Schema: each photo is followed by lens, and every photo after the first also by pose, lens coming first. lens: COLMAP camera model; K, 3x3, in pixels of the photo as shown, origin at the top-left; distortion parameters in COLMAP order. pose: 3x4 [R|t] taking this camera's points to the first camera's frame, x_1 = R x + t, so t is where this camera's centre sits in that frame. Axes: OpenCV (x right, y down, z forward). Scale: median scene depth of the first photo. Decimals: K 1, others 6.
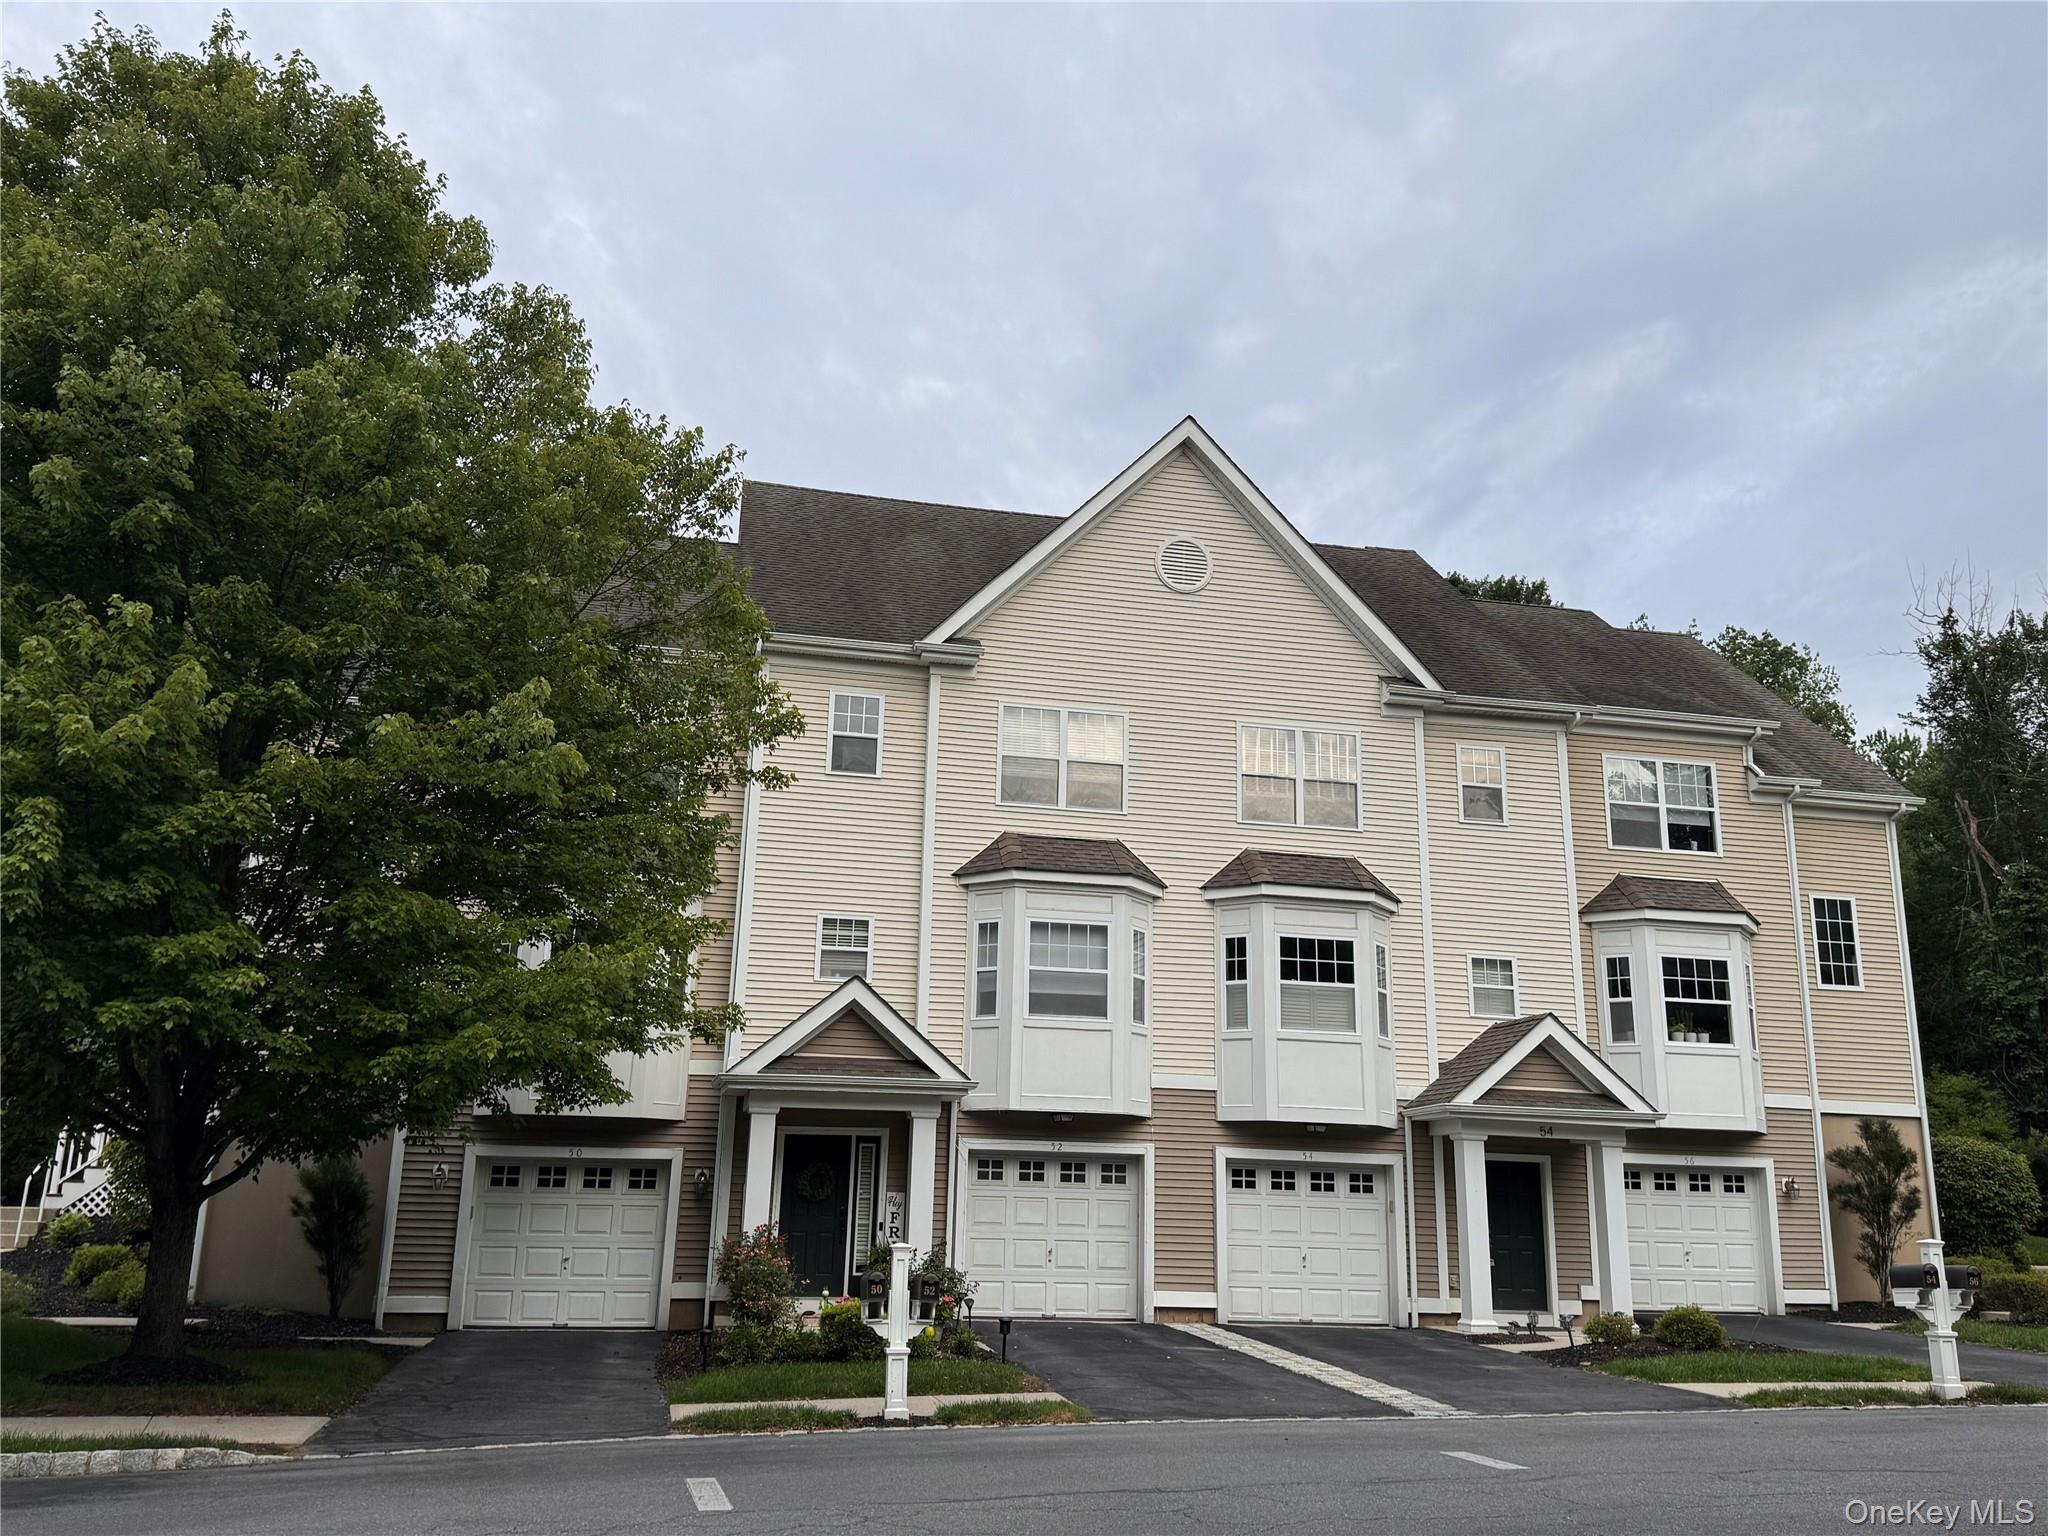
lens RADIAL K [[1659.1, 0, 1041.0], [0, 1659.1, 756.4], [0, 0, 1]] dist [0.066693, -0.096582]
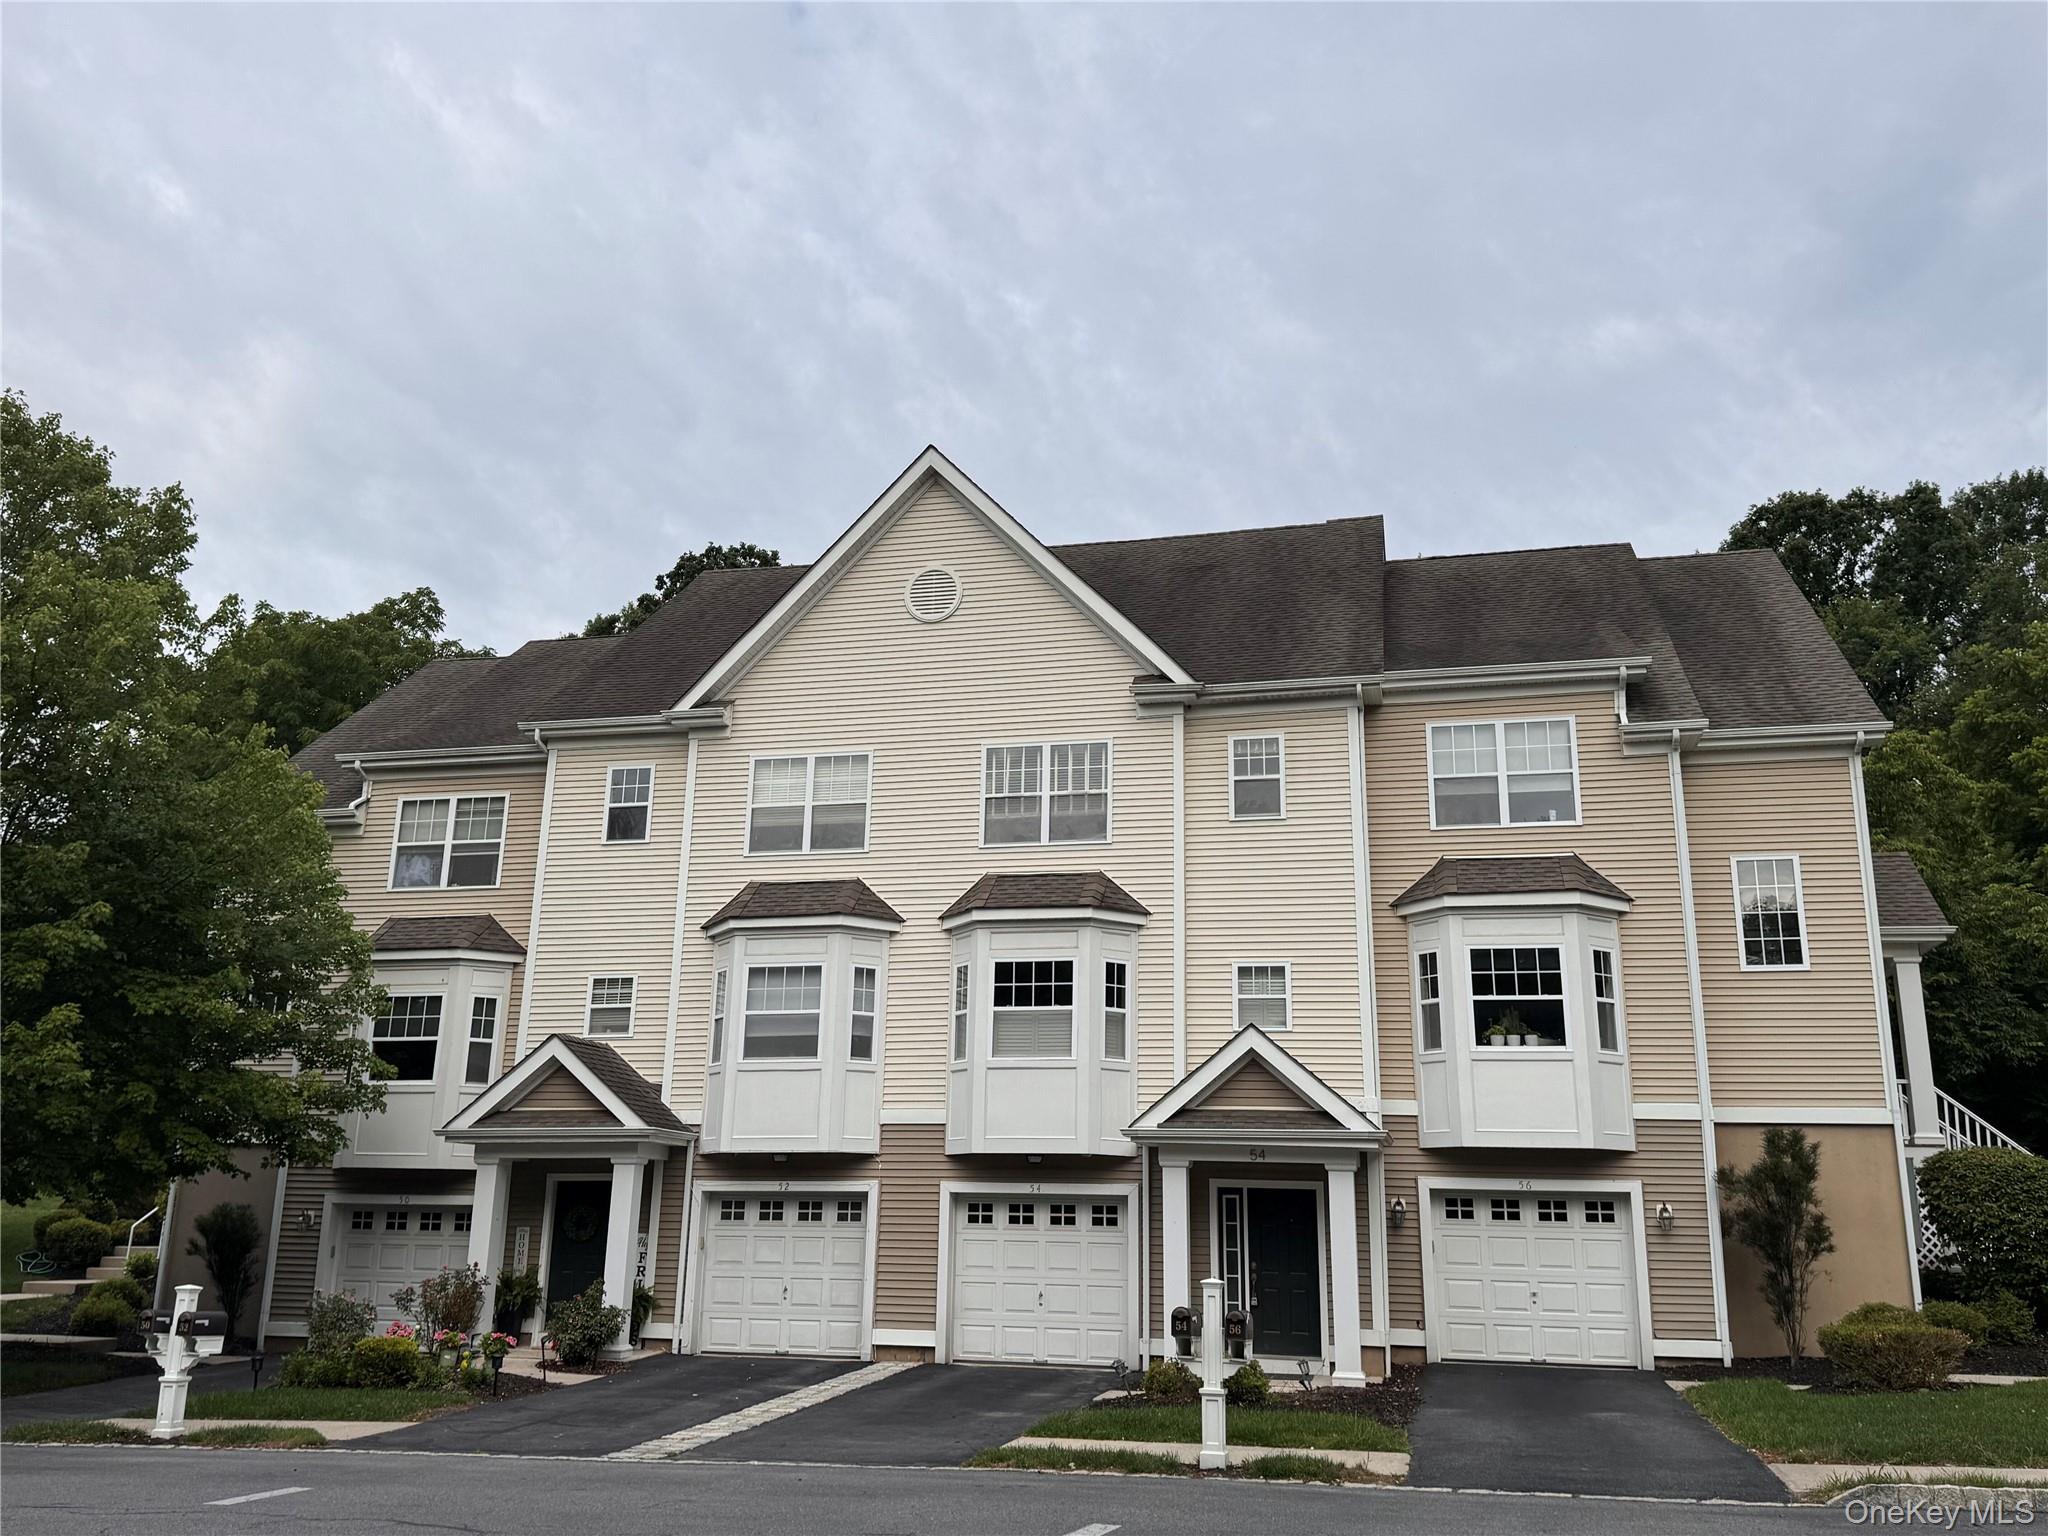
lens RADIAL K [[1659.1, 0, 1016.4], [0, 1659.1, 765.1], [0, 0, 1]] dist [0.066693, -0.096582]
pose [[0.901941, -0.124502, -0.413523, 0.567919], [0.115892, 0.992198, -0.045953, 0.040223], [0.416018, -0.006477, 0.909333, 0.125003]]
